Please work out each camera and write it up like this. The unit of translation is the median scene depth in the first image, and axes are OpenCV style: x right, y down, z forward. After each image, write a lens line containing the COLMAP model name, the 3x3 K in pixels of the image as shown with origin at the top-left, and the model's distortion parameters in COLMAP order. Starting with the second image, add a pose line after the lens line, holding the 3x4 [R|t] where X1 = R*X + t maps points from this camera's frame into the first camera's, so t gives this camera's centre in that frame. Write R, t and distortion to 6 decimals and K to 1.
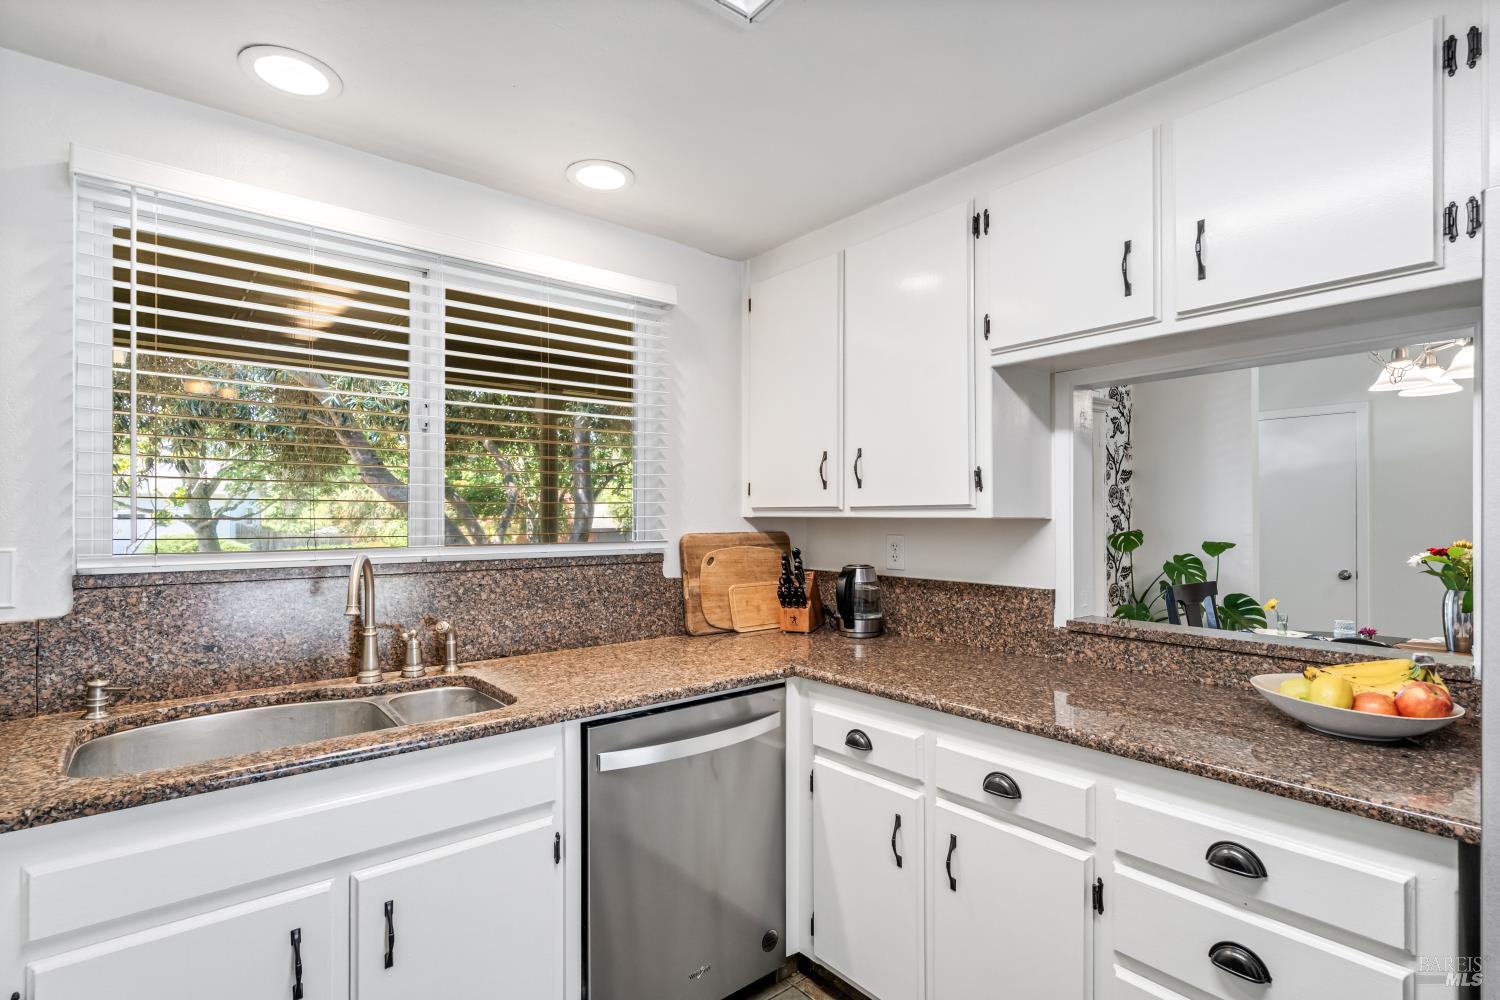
lens RADIAL K [[718.1, 0, 749.8], [0, 718.1, 510.7], [0, 0, 1]] dist [-0.001499, 0.000301]
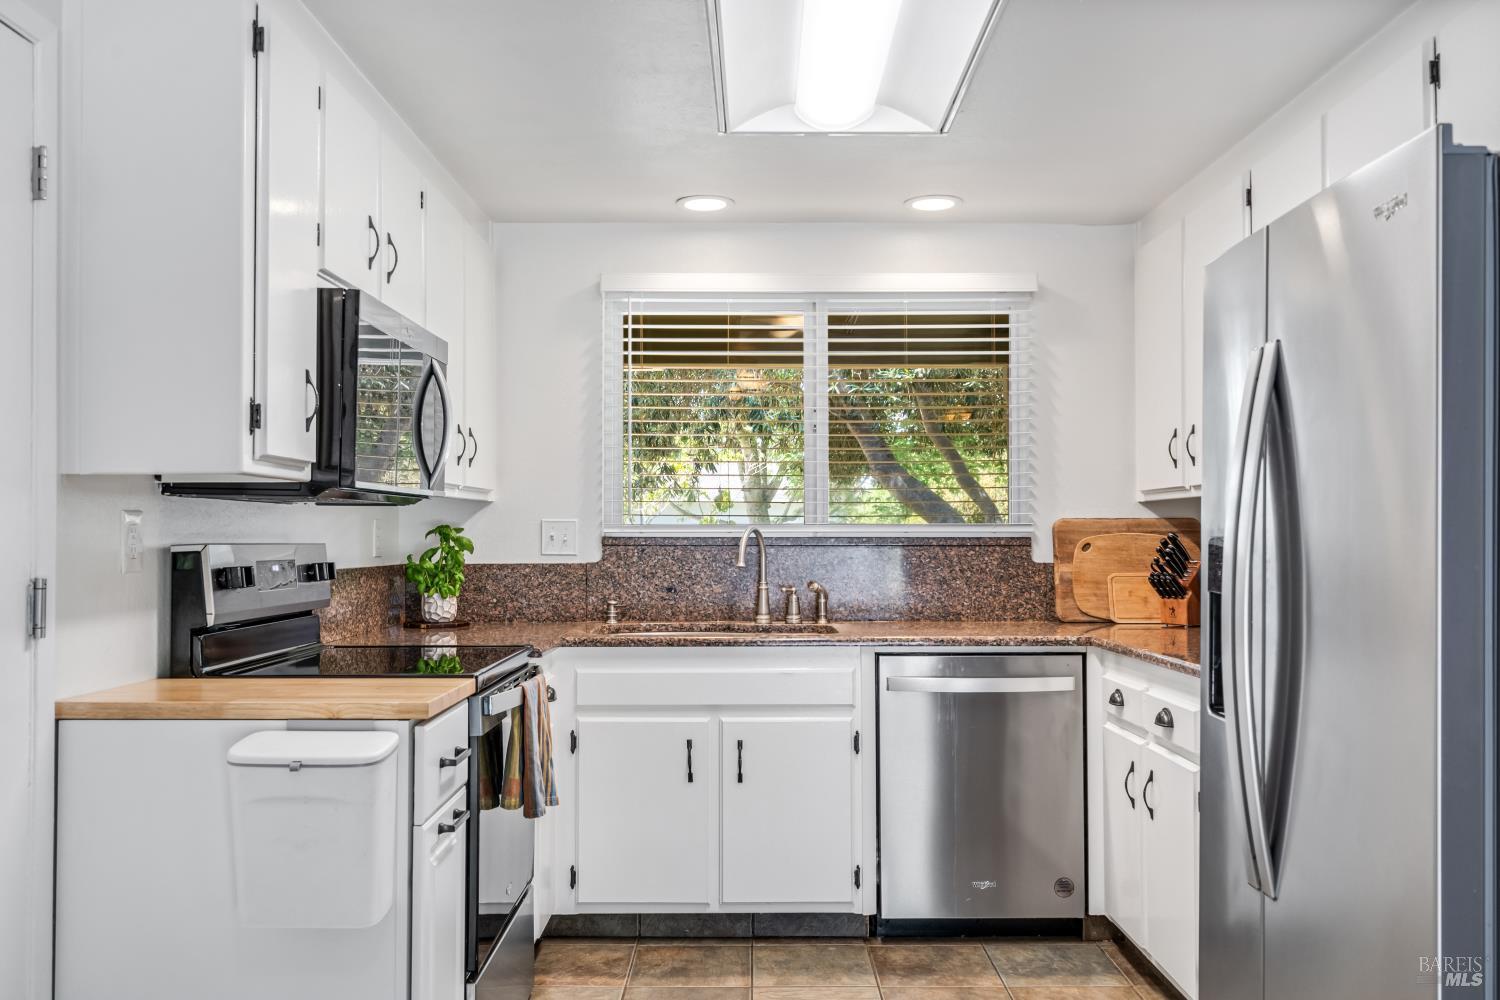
lens RADIAL K [[1318.2, 0, 750.0], [0, 1318.2, 500.0], [0, 0, 1]] dist [-0.003038, 0.003556]
pose [[0.771099, -0.018662, -0.636442, 0.898697], [0.004529, 0.999706, -0.023826, 0.058908], [0.636699, 0.015490, 0.770956, -0.804518]]
